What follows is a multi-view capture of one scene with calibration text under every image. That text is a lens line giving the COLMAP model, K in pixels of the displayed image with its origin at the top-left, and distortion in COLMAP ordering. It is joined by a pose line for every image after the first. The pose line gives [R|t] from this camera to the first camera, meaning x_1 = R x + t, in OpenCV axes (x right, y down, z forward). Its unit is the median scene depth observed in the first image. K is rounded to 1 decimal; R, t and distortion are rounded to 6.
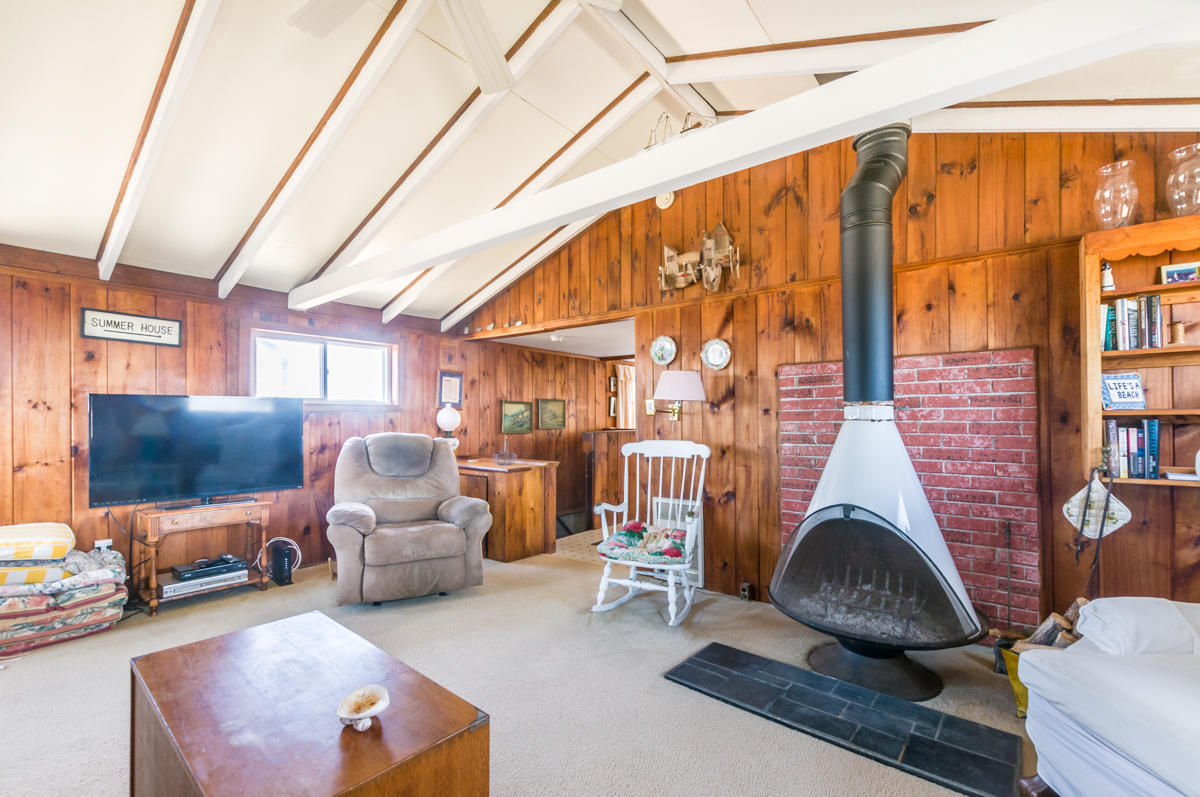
lens RADIAL K [[516.5, 0, 596.6], [0, 516.5, 417.2], [0, 0, 1]] dist [-0.000304, 0.000084]
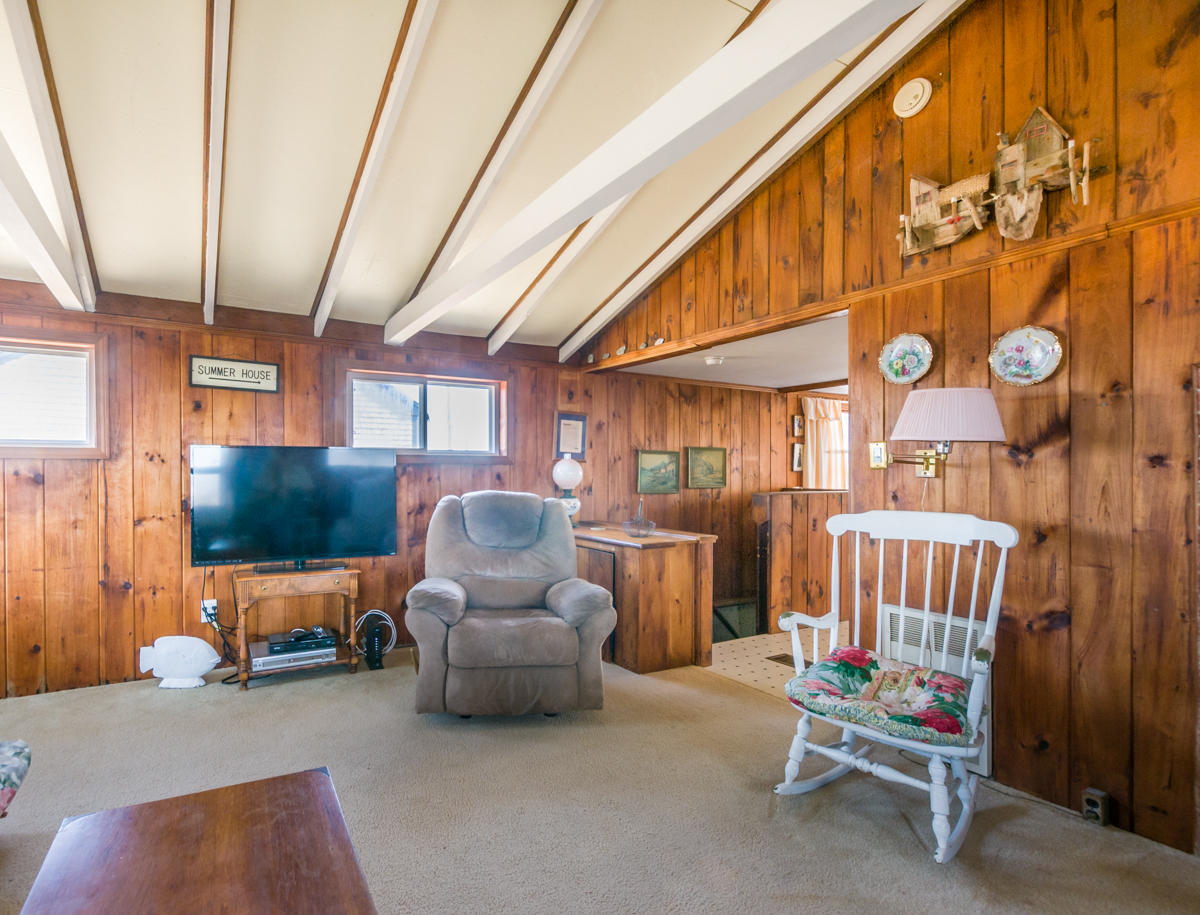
lens RADIAL K [[595.0, 0, 511.3], [0, 595.0, 476.2], [0, 0, 1]] dist [0.002370, -0.000863]
pose [[0.919845, 0.005084, -0.392248, -0.018714], [-0.002584, 0.999973, 0.006901, 0.001661], [0.392272, -0.005335, 0.919834, 0.206069]]
